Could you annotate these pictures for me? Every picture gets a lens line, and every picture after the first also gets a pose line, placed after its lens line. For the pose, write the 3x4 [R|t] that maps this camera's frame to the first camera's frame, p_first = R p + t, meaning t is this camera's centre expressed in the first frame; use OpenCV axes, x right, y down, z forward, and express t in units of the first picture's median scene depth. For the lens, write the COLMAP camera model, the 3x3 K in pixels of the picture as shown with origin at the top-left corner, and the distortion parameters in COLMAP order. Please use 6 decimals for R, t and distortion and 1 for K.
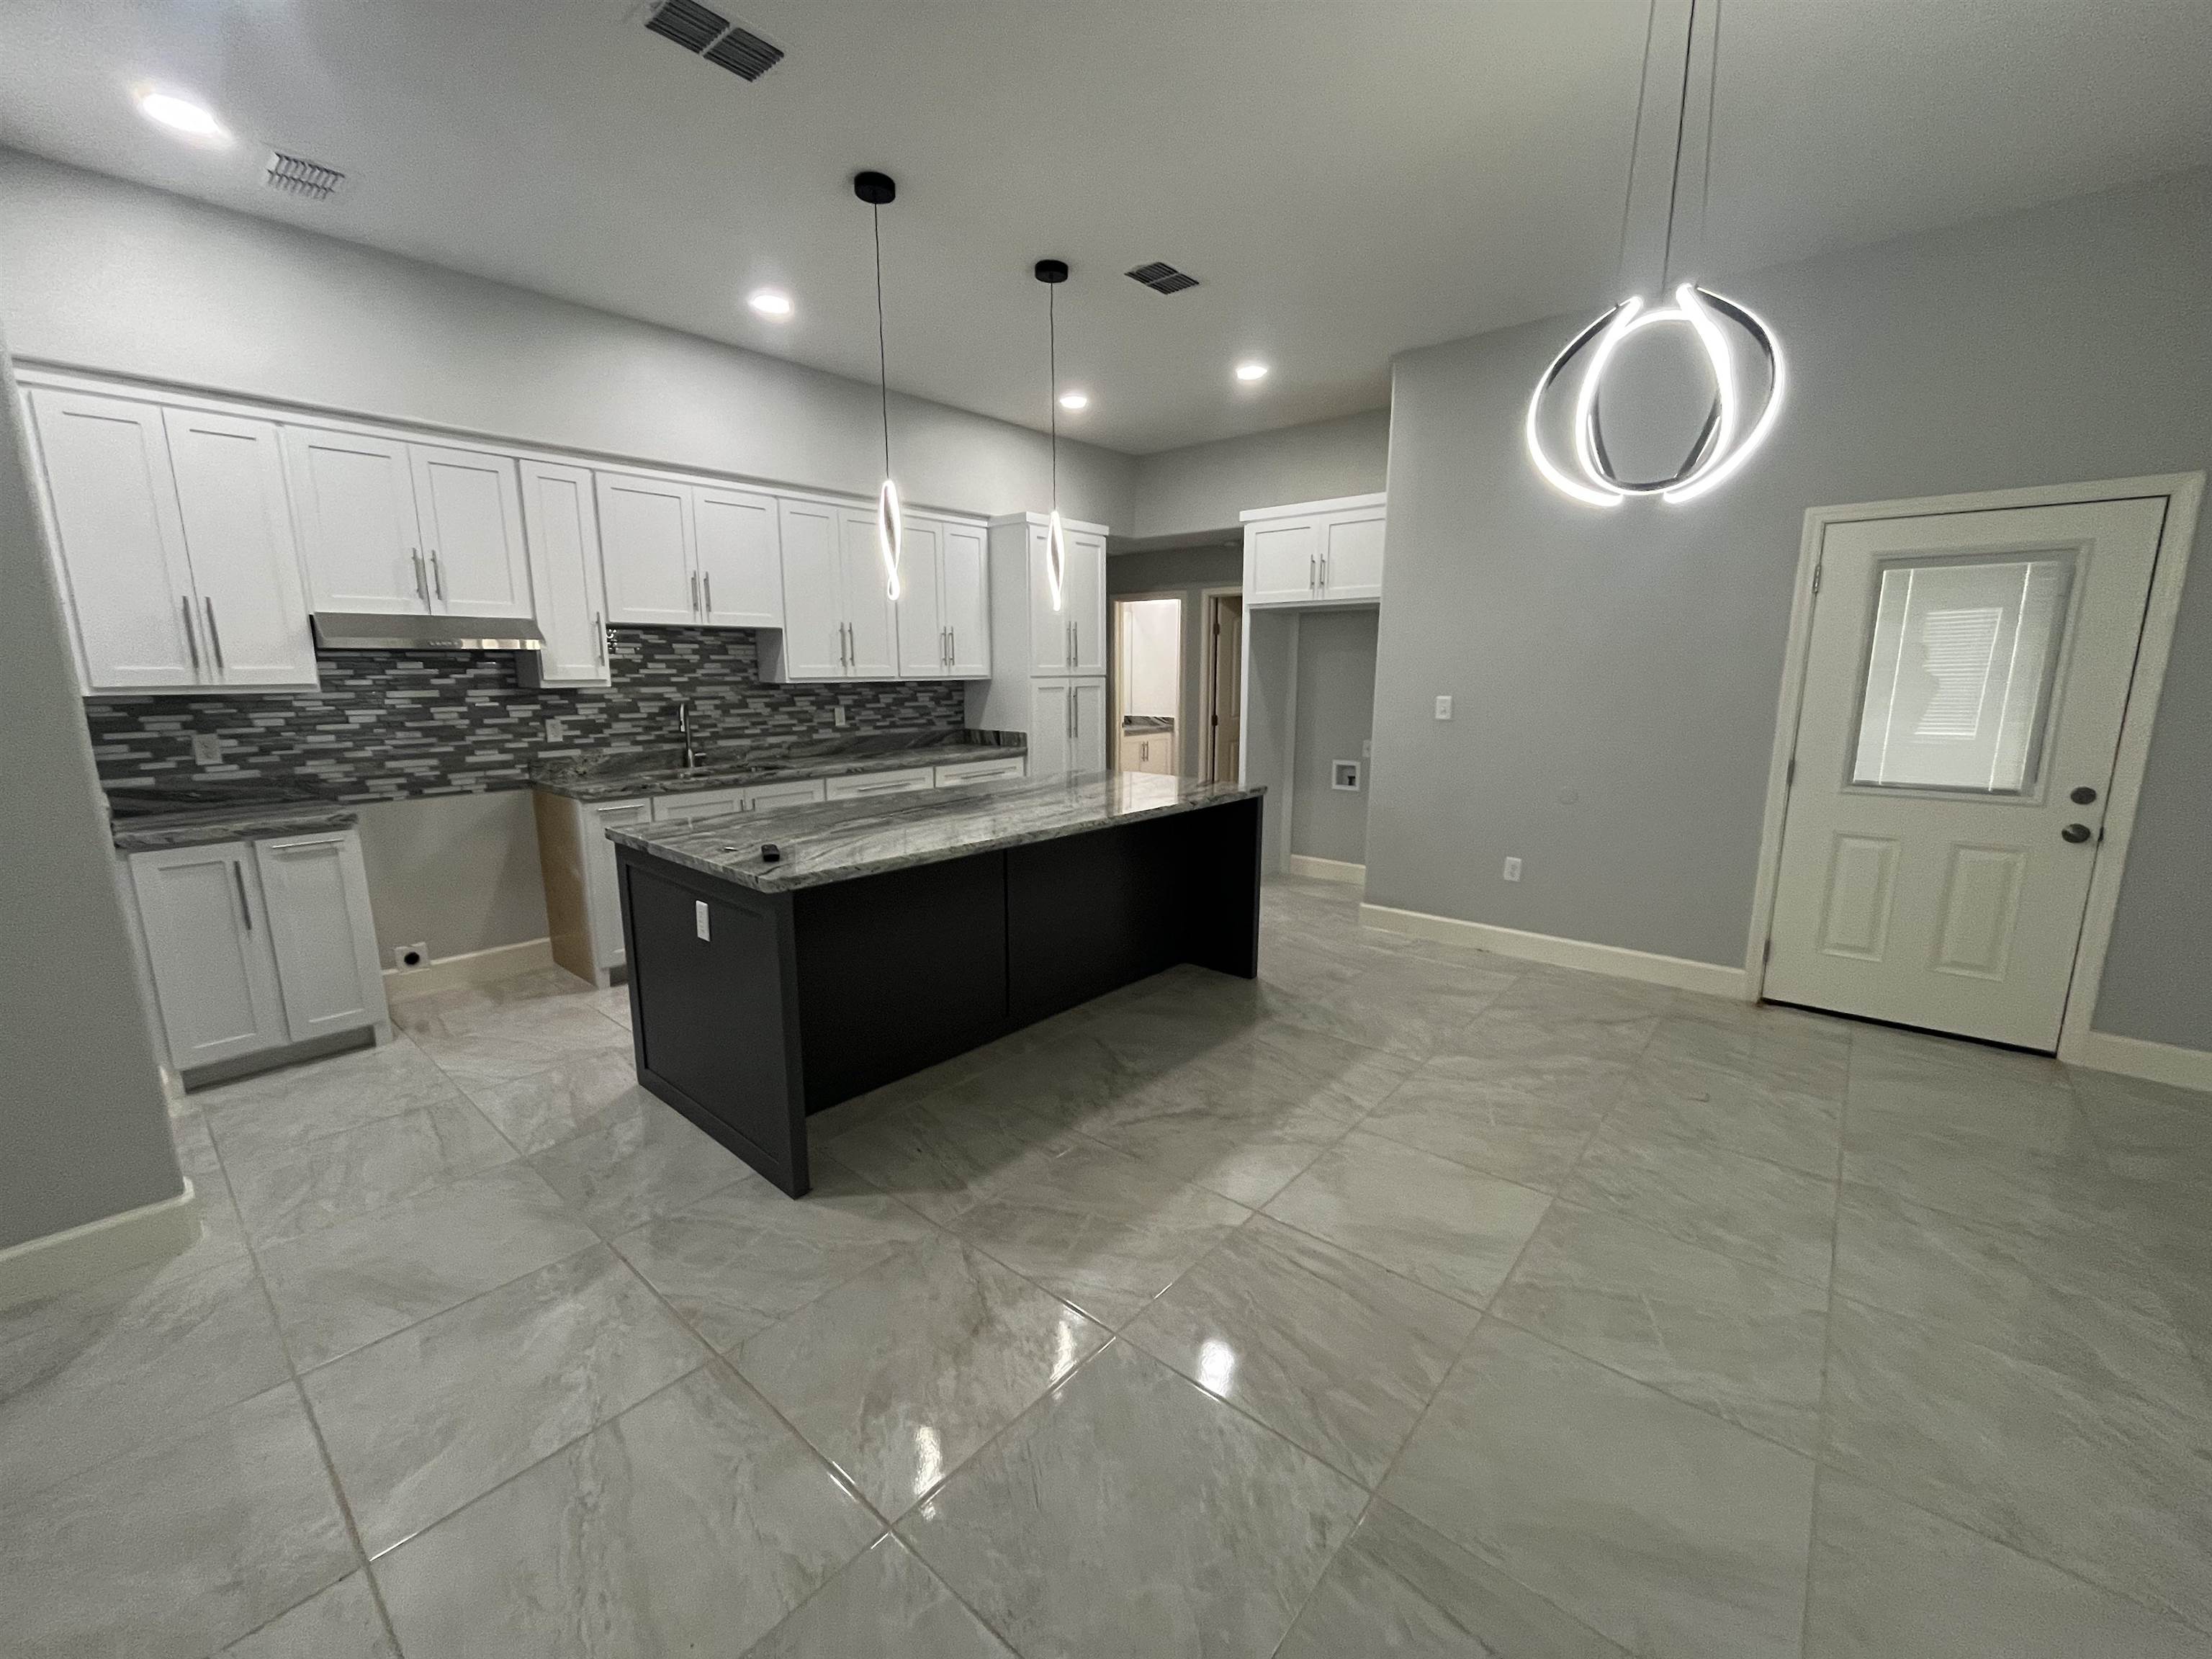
lens RADIAL K [[895.0, 0, 1103.7], [0, 895.0, 834.9], [0, 0, 1]] dist [-0.003090, -0.000212]
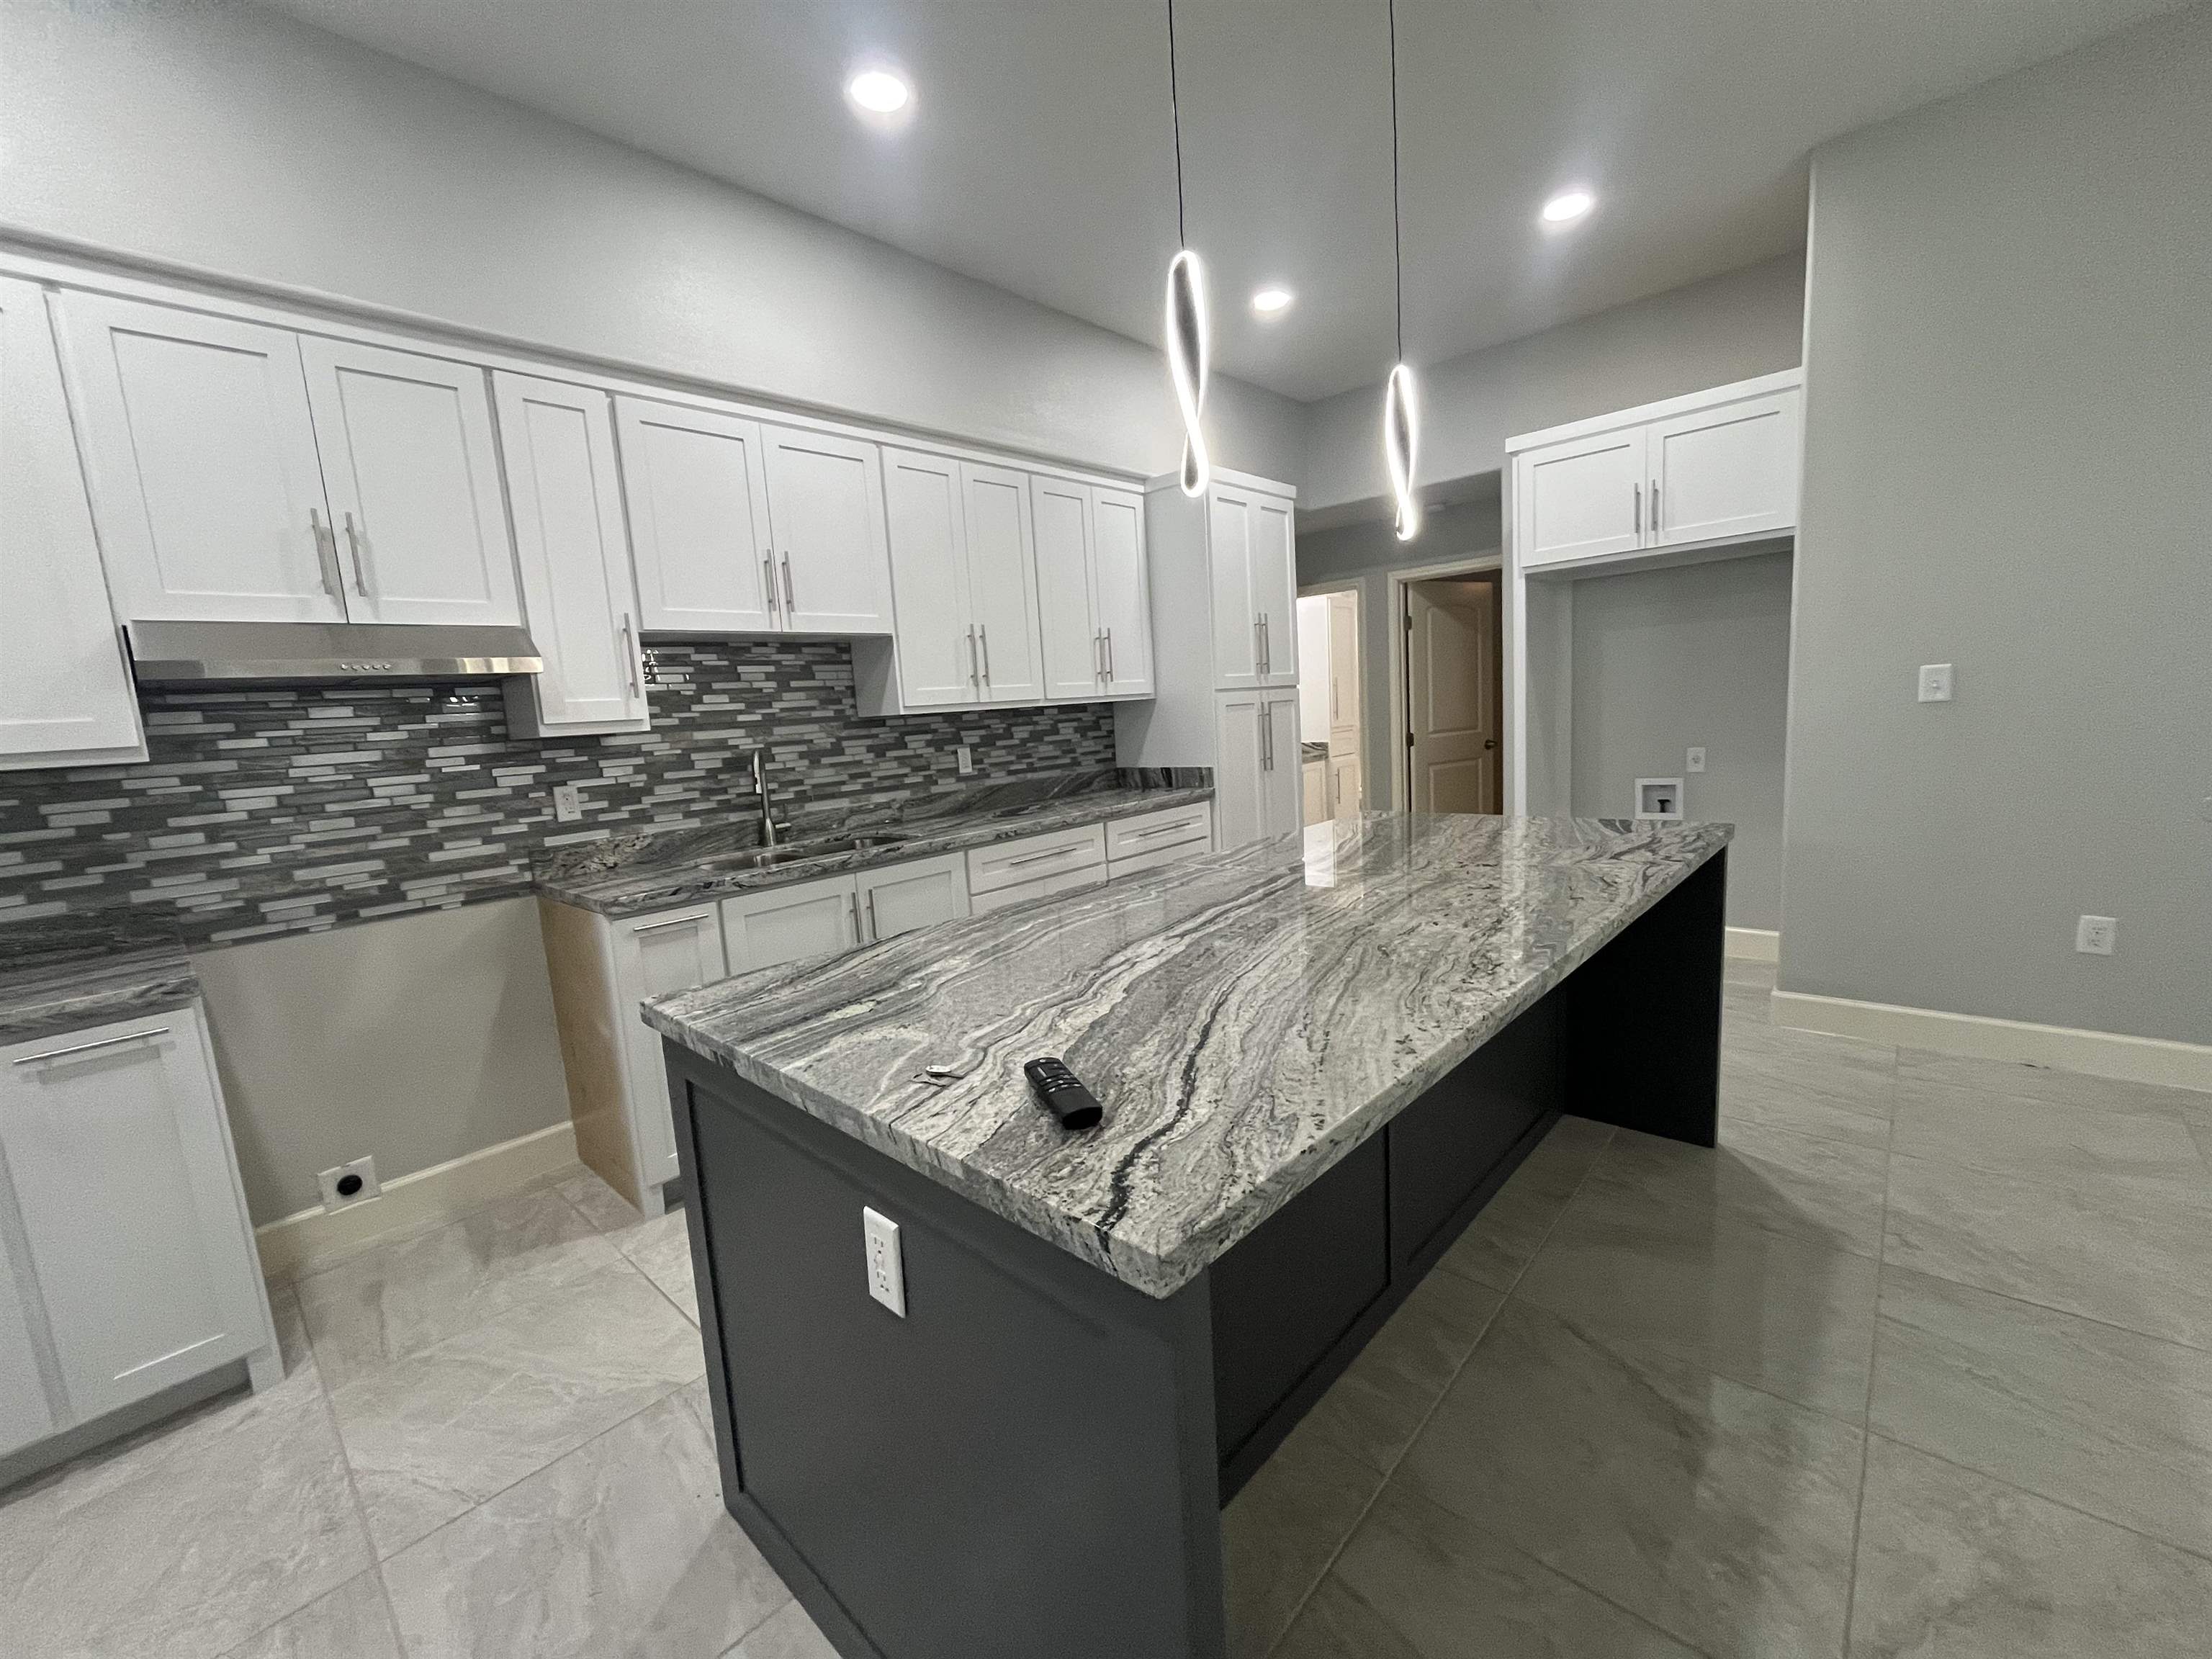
lens RADIAL K [[895.0, 0, 1102.7], [0, 895.0, 834.4], [0, 0, 1]] dist [-0.003090, -0.000212]
pose [[0.997253, -0.058900, -0.044910, -0.198751], [0.056775, 0.997270, -0.047219, -0.041500], [0.047568, 0.044540, 0.997874, 0.371023]]
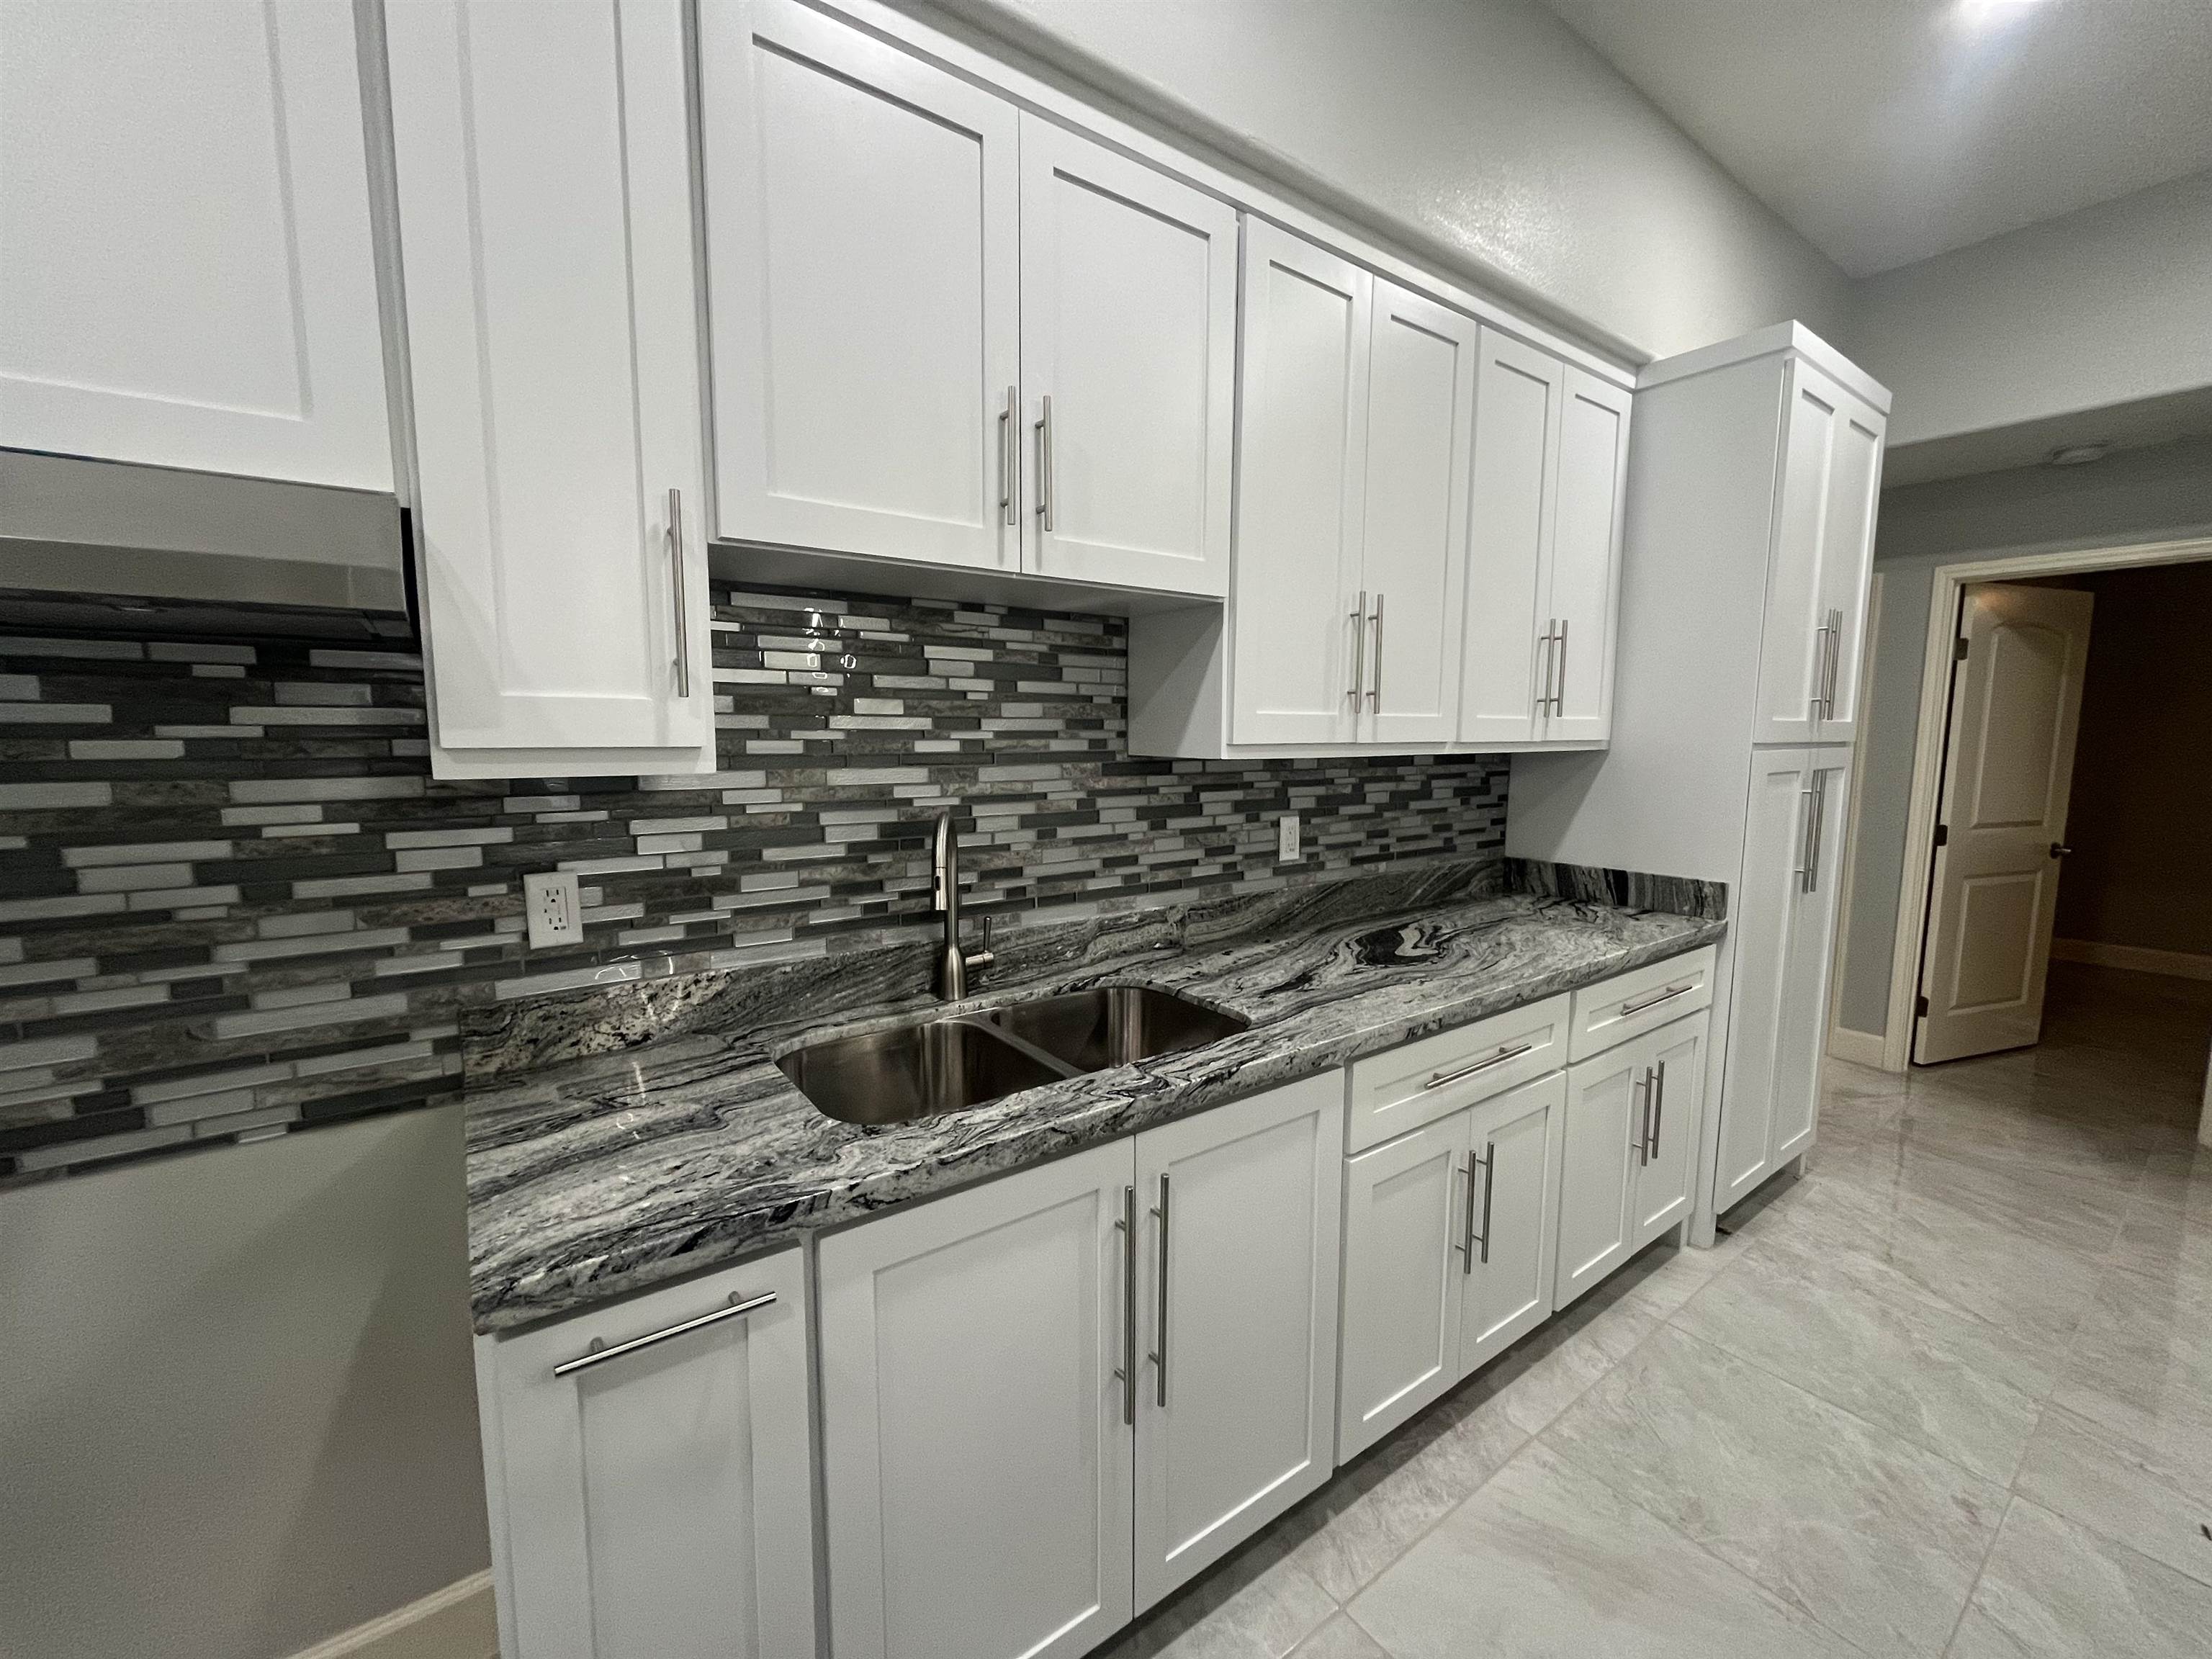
lens RADIAL K [[895.0, 0, 1104.6], [0, 895.0, 836.5], [0, 0, 1]] dist [-0.003090, -0.000212]
pose [[0.972998, 0.029482, -0.228923, -0.362989], [-0.045644, 0.996800, -0.065629, -0.130961], [0.226255, 0.074306, 0.971230, 0.746680]]
